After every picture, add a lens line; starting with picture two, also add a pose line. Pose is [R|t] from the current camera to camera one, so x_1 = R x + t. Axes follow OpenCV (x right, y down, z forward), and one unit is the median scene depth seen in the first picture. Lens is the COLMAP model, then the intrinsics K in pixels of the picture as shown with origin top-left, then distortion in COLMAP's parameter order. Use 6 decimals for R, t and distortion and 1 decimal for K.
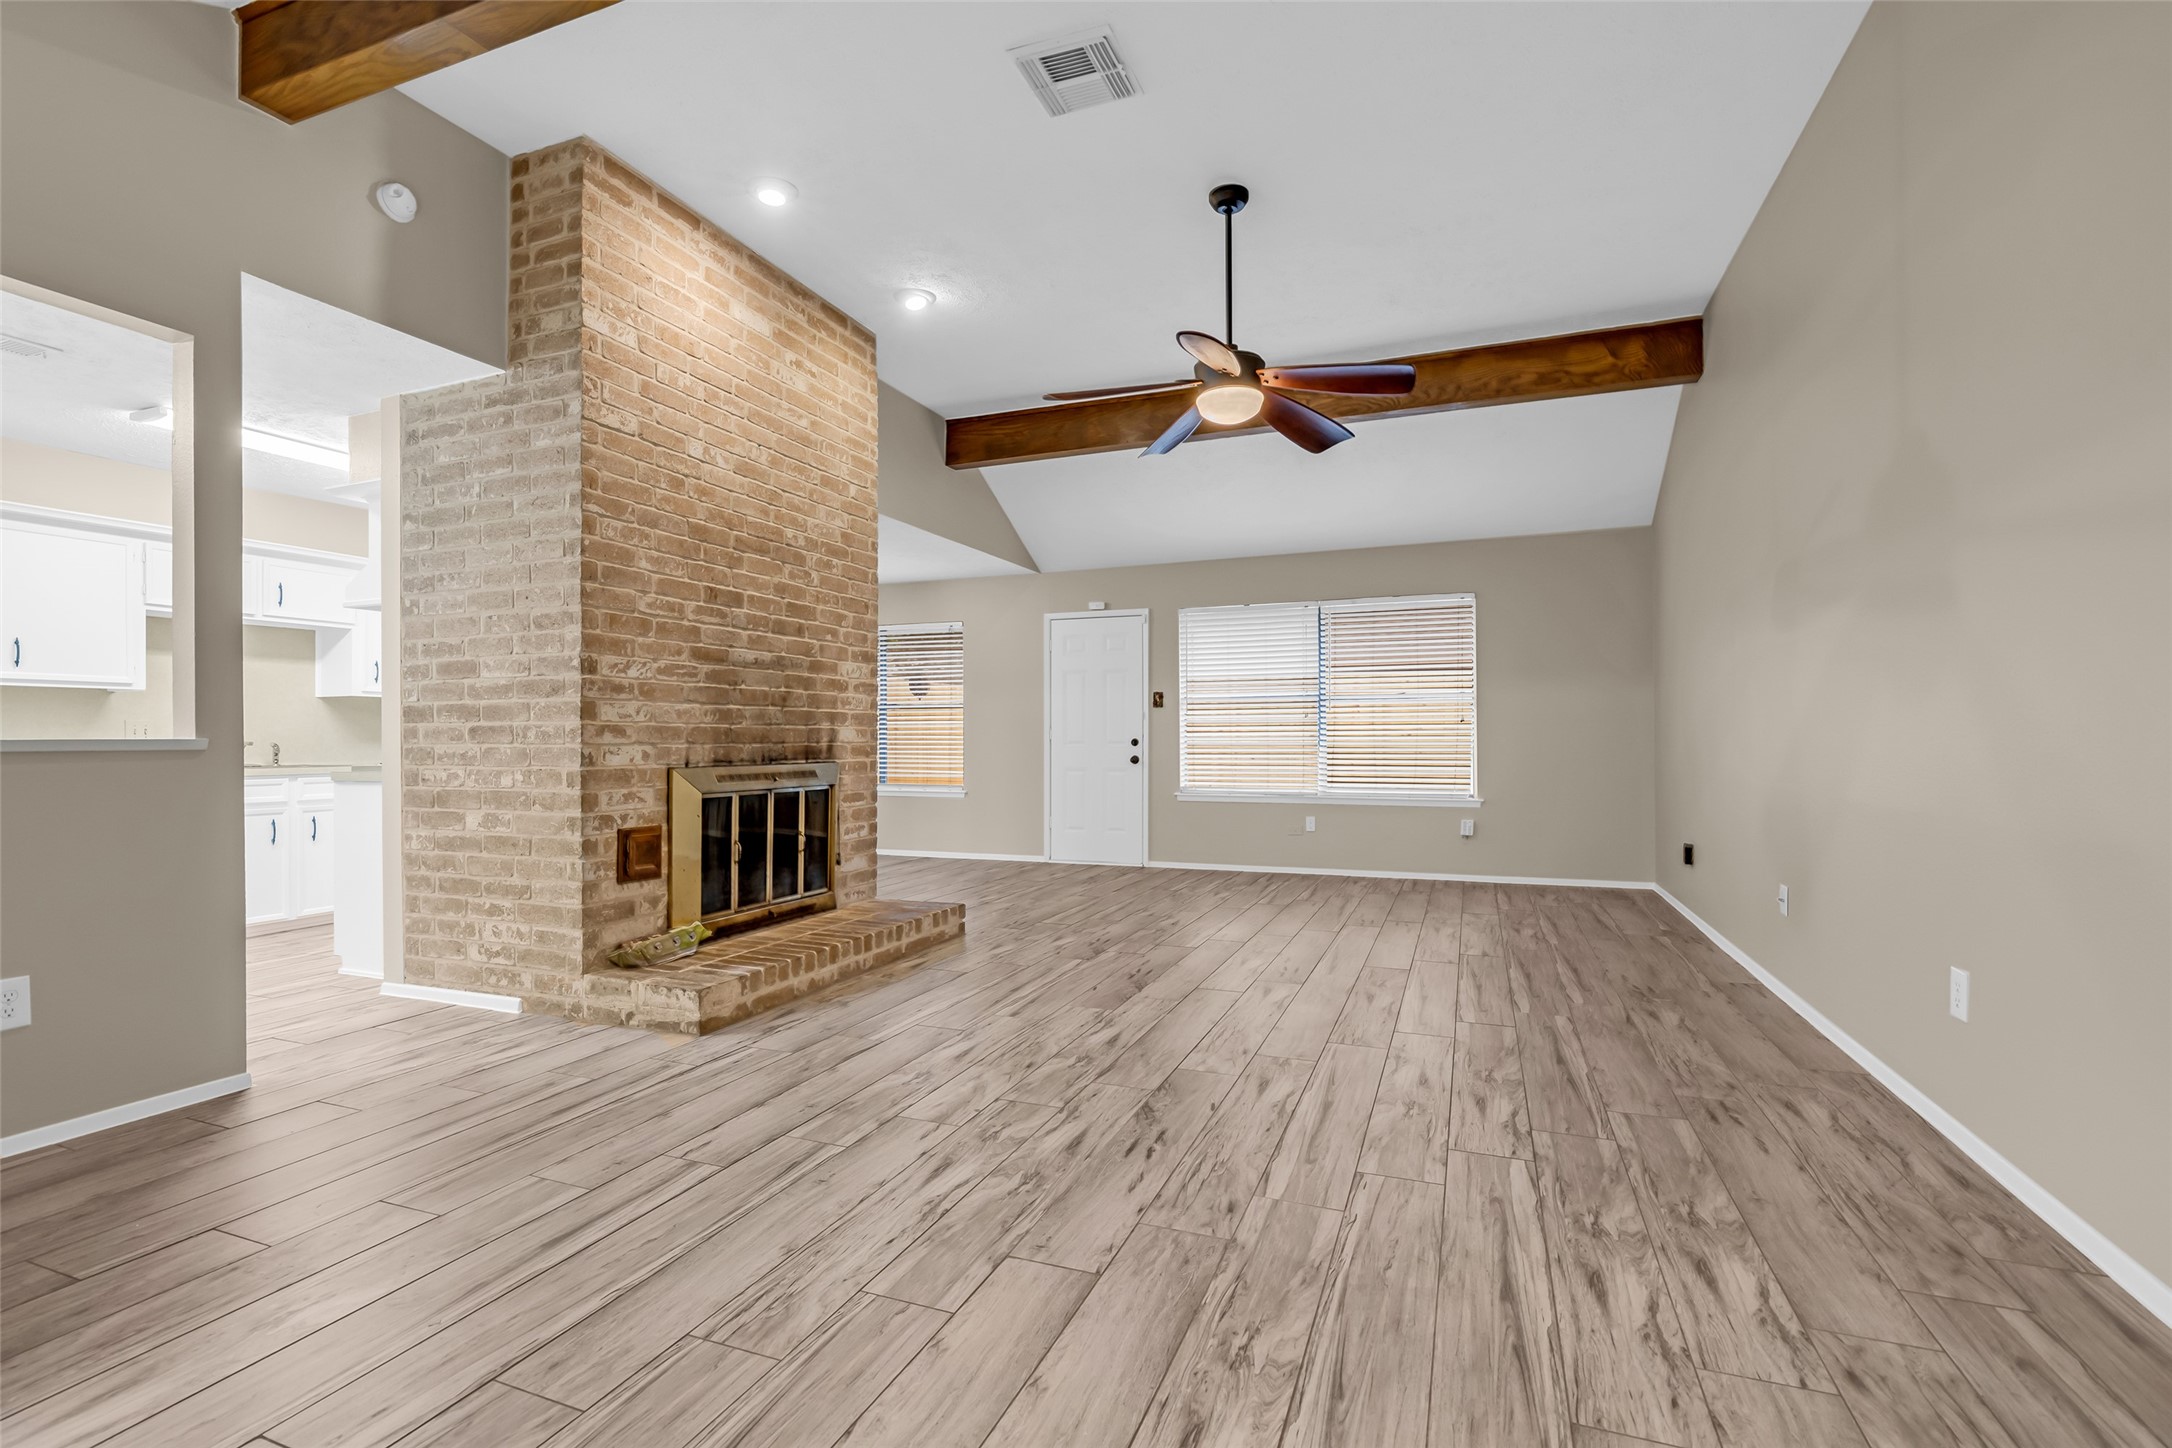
lens RADIAL K [[998.1, 0, 1080.8], [0, 998.1, 732.2], [0, 0, 1]] dist [-0.020075, 0.005960]
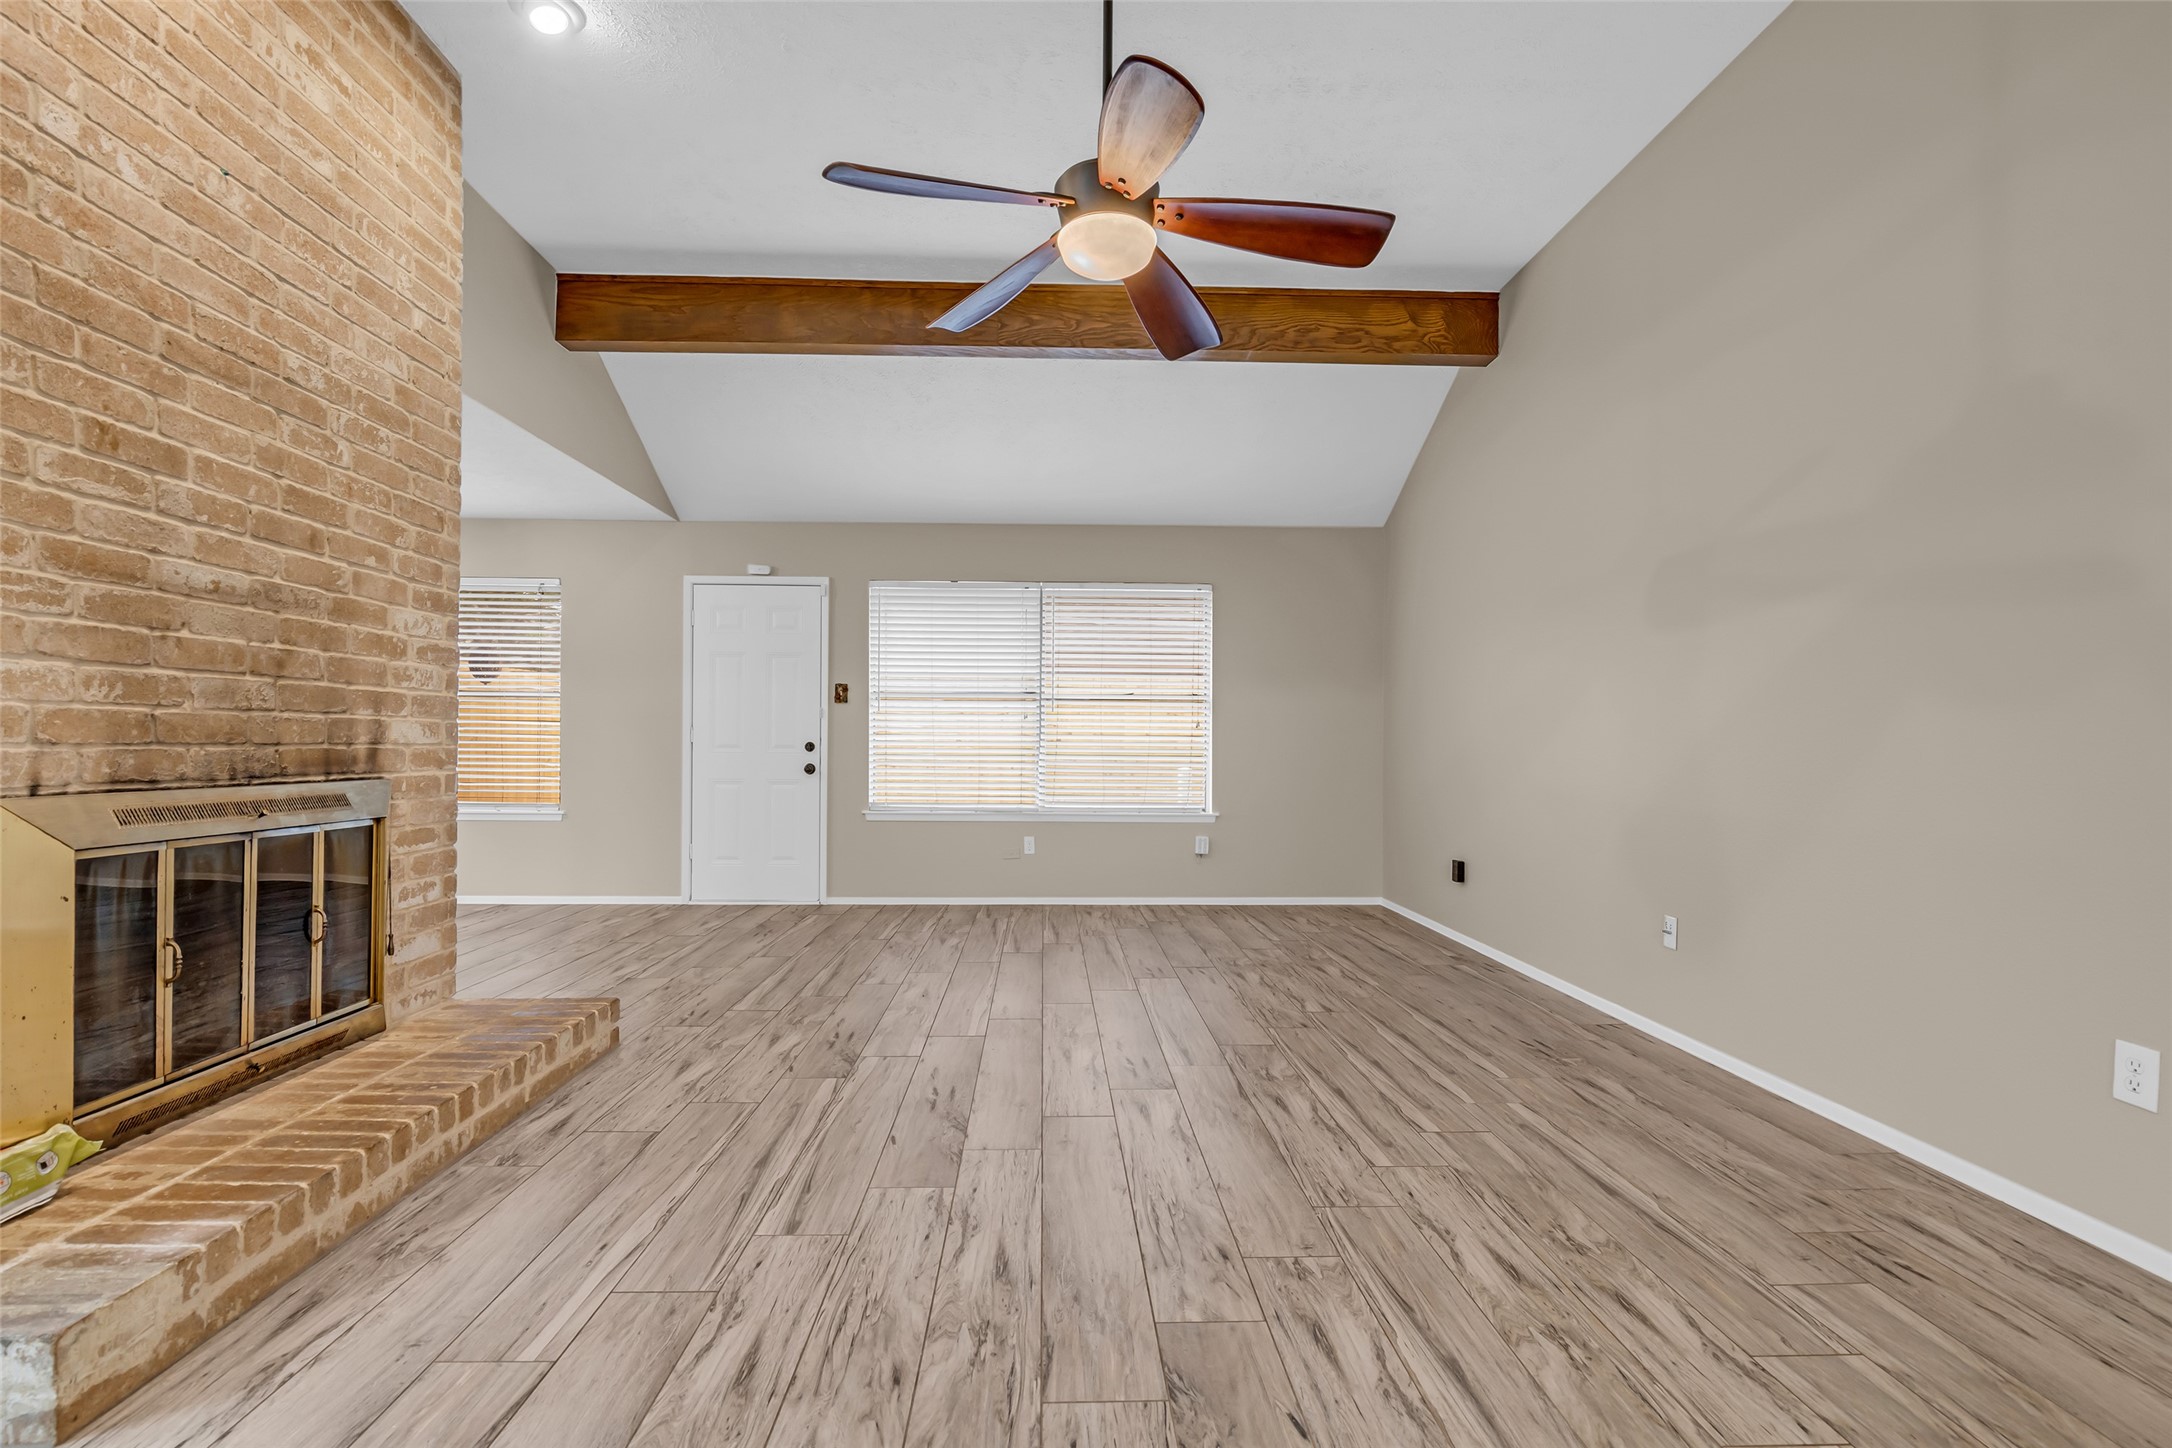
lens RADIAL K [[998.1, 0, 1079.1], [0, 998.1, 752.7], [0, 0, 1]] dist [-0.020075, 0.005960]
pose [[0.915855, 0.005403, 0.401473, -0.124974], [-0.011944, 0.999834, 0.013791, 0.002629], [-0.401331, -0.017426, 0.915767, 0.362036]]
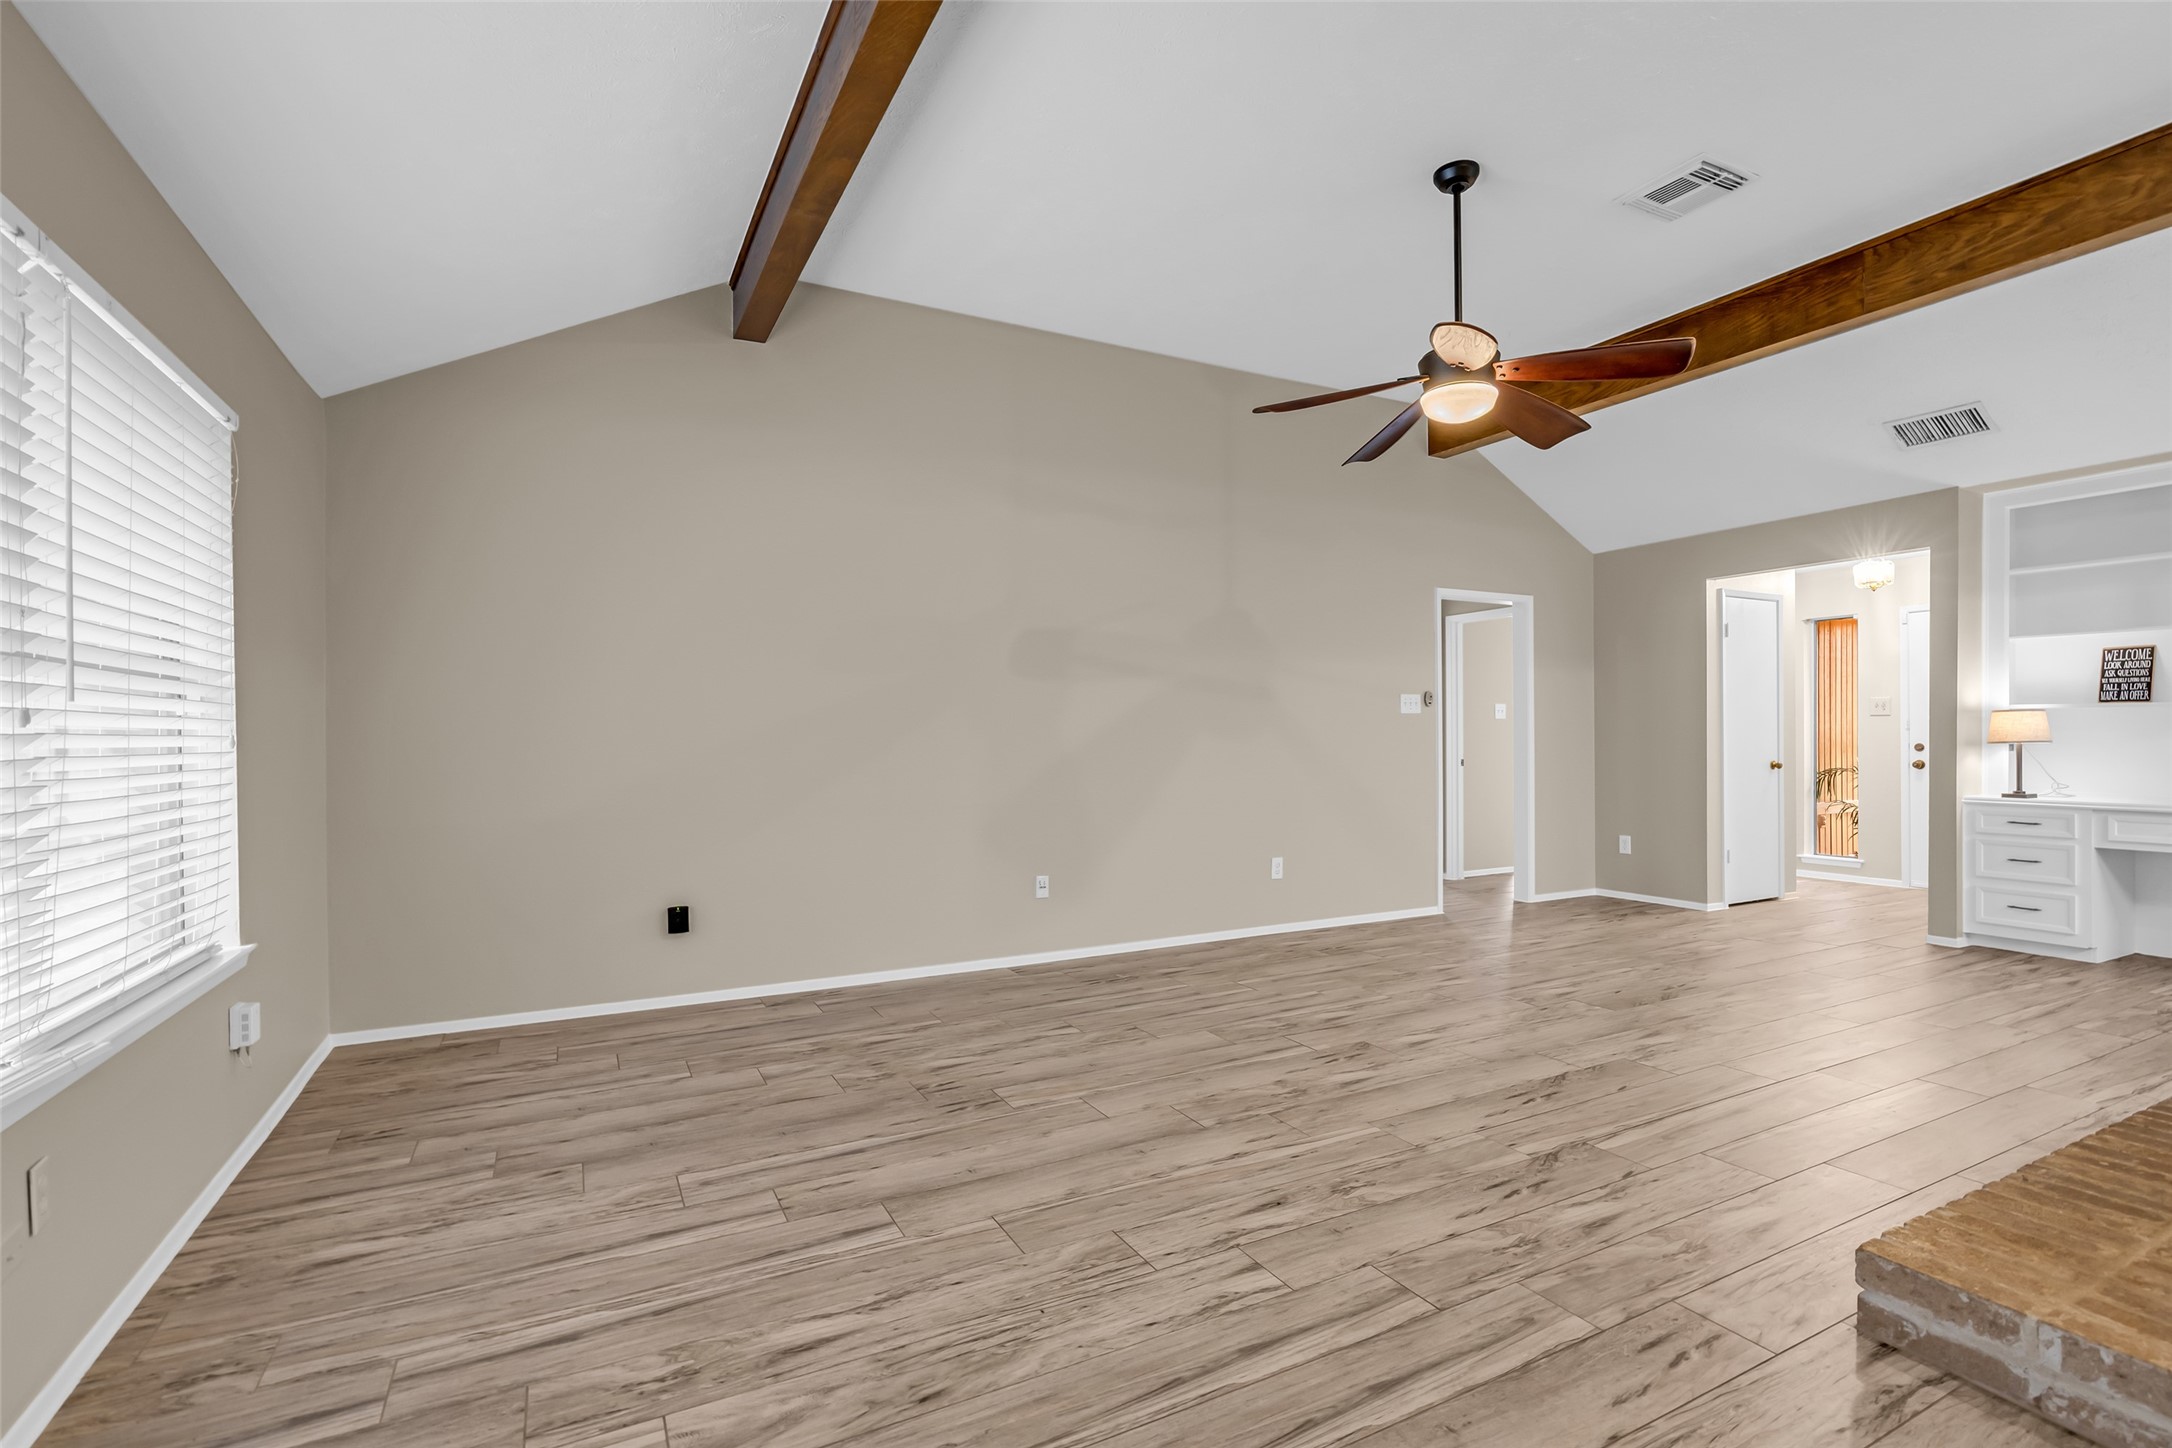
lens RADIAL K [[998.1, 0, 1082.6], [0, 998.1, 732.3], [0, 0, 1]] dist [-0.020075, 0.005960]
pose [[-0.754407, 0.008617, 0.656350, -0.171665], [0.004097, 0.999956, -0.008419, -0.018989], [-0.656394, -0.003662, -0.754409, 1.778760]]
